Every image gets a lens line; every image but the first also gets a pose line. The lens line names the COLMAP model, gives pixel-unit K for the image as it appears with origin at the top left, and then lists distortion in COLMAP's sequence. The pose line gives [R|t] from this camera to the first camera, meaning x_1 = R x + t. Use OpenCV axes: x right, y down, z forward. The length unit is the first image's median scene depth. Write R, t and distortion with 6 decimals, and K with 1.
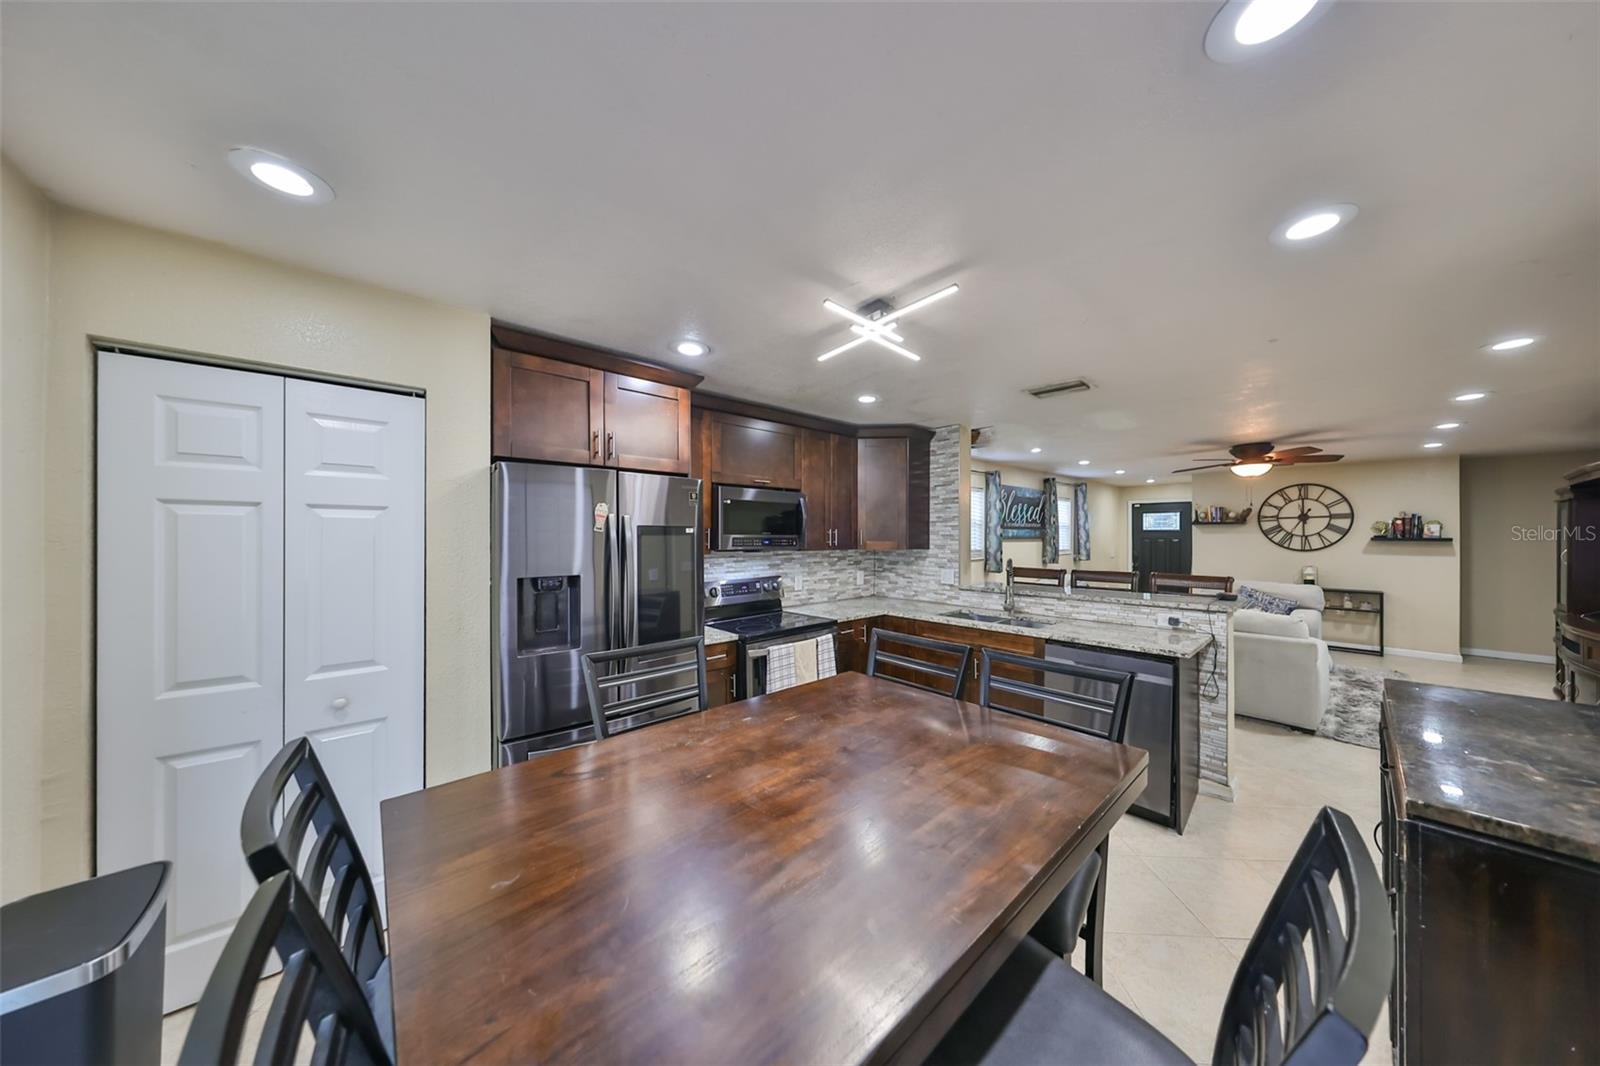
lens RADIAL K [[491.4, 0, 797.8], [0, 491.4, 536.7], [0, 0, 1]] dist [-0.000249, -0.000078]
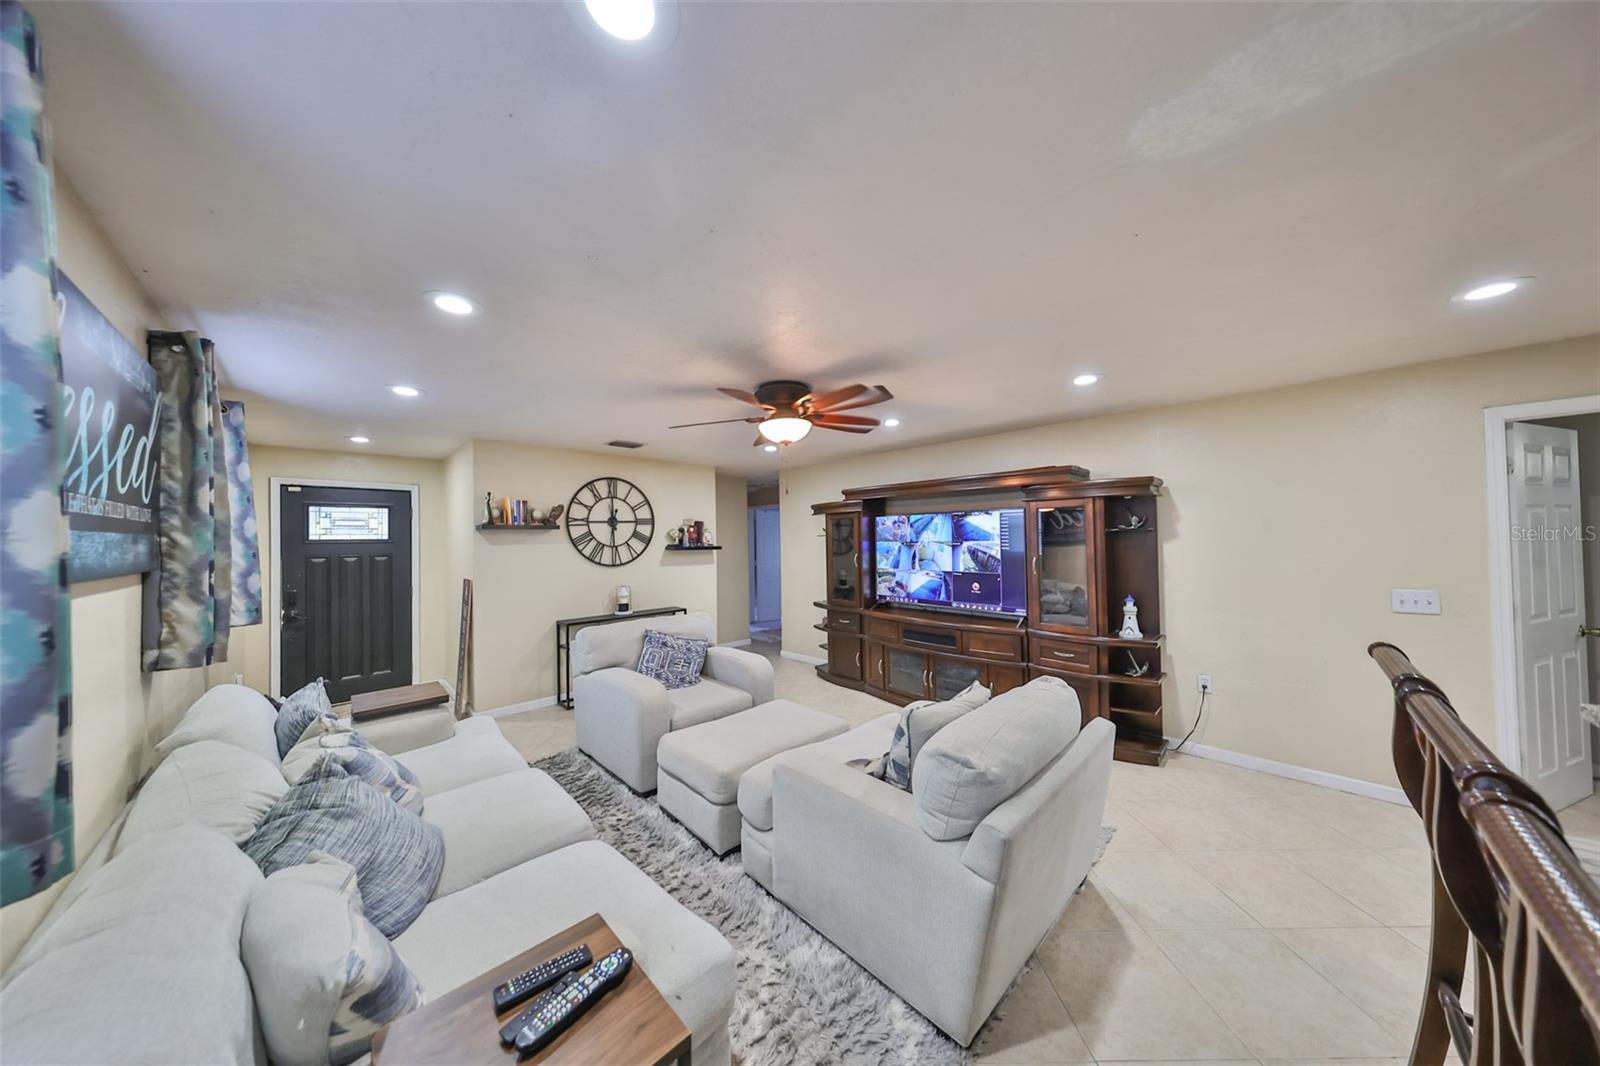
lens RADIAL K [[486.6, 0, 790.4], [0, 486.6, 532.6], [0, 0, 1]] dist [-0.000224, -0.000022]
pose [[-0.051765, 0.015487, 0.998539, 0.353579], [0.019333, 0.999708, -0.014503, -0.008701], [-0.998472, 0.018554, -0.052050, 1.012080]]
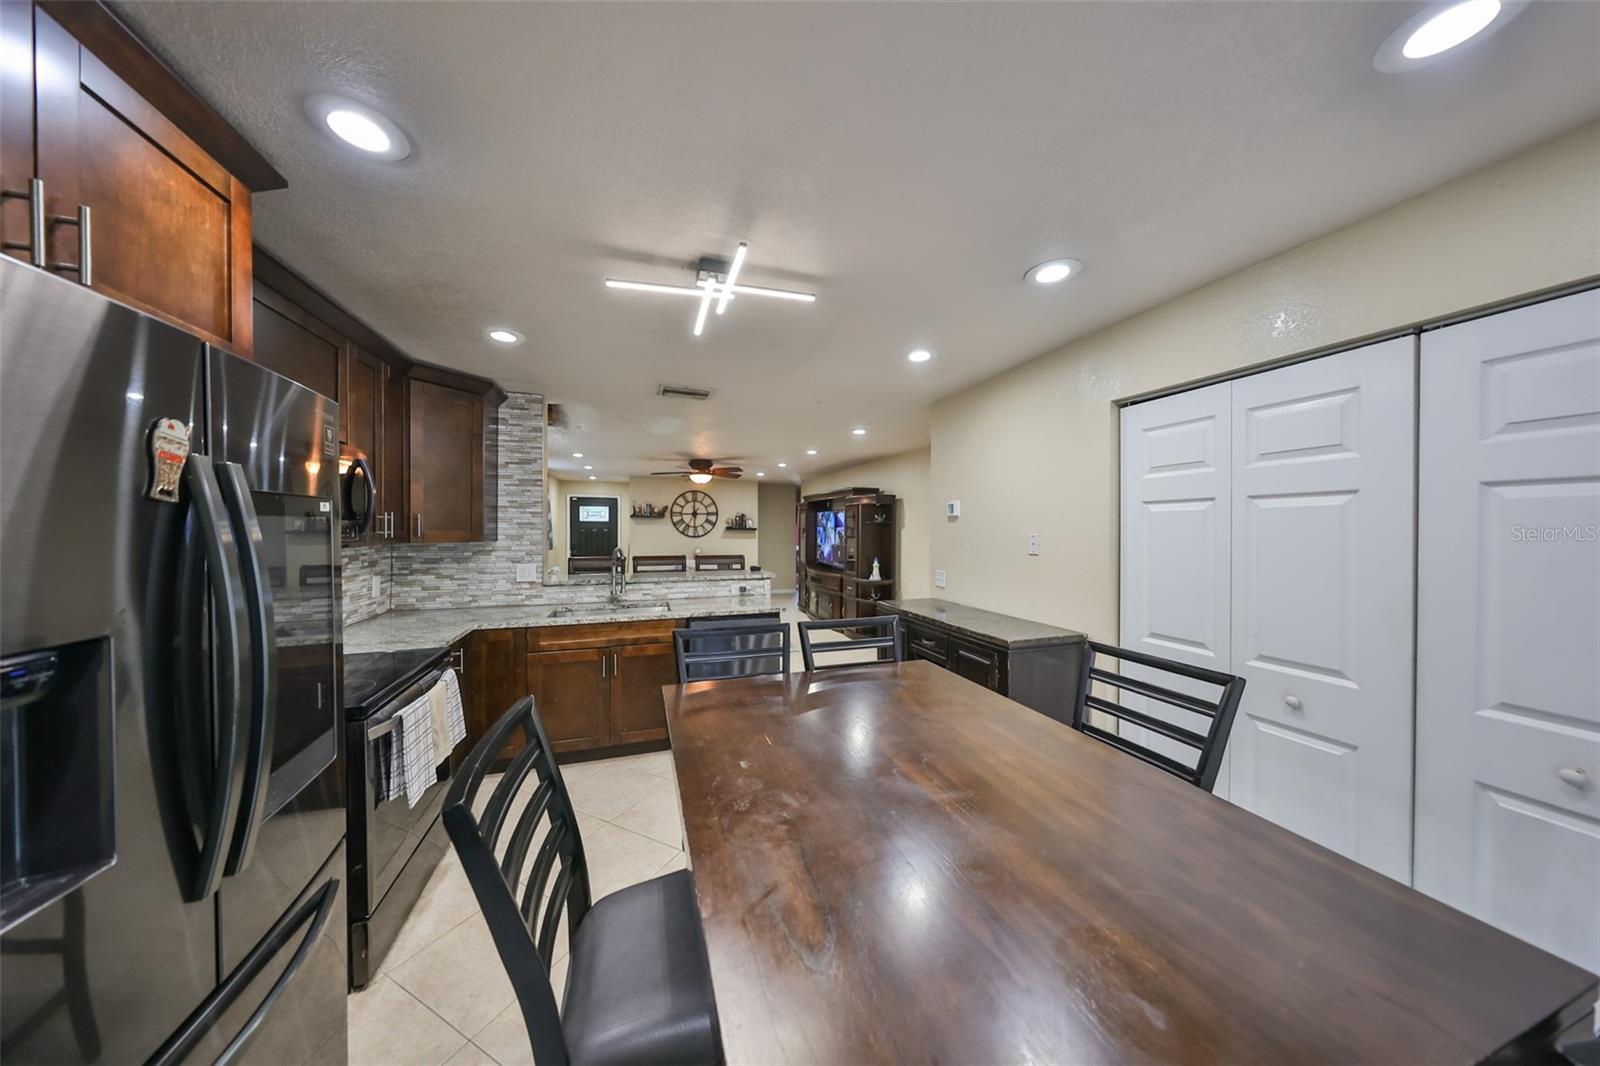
lens RADIAL K [[491.4, 0, 797.8], [0, 491.4, 536.7], [0, 0, 1]] dist [-0.000249, -0.000078]
pose [[0.389509, -0.014243, 0.920912, -0.245538], [-0.003315, 0.999852, 0.016866, 0.003153], [-0.921017, -0.009622, 0.389405, 0.205788]]
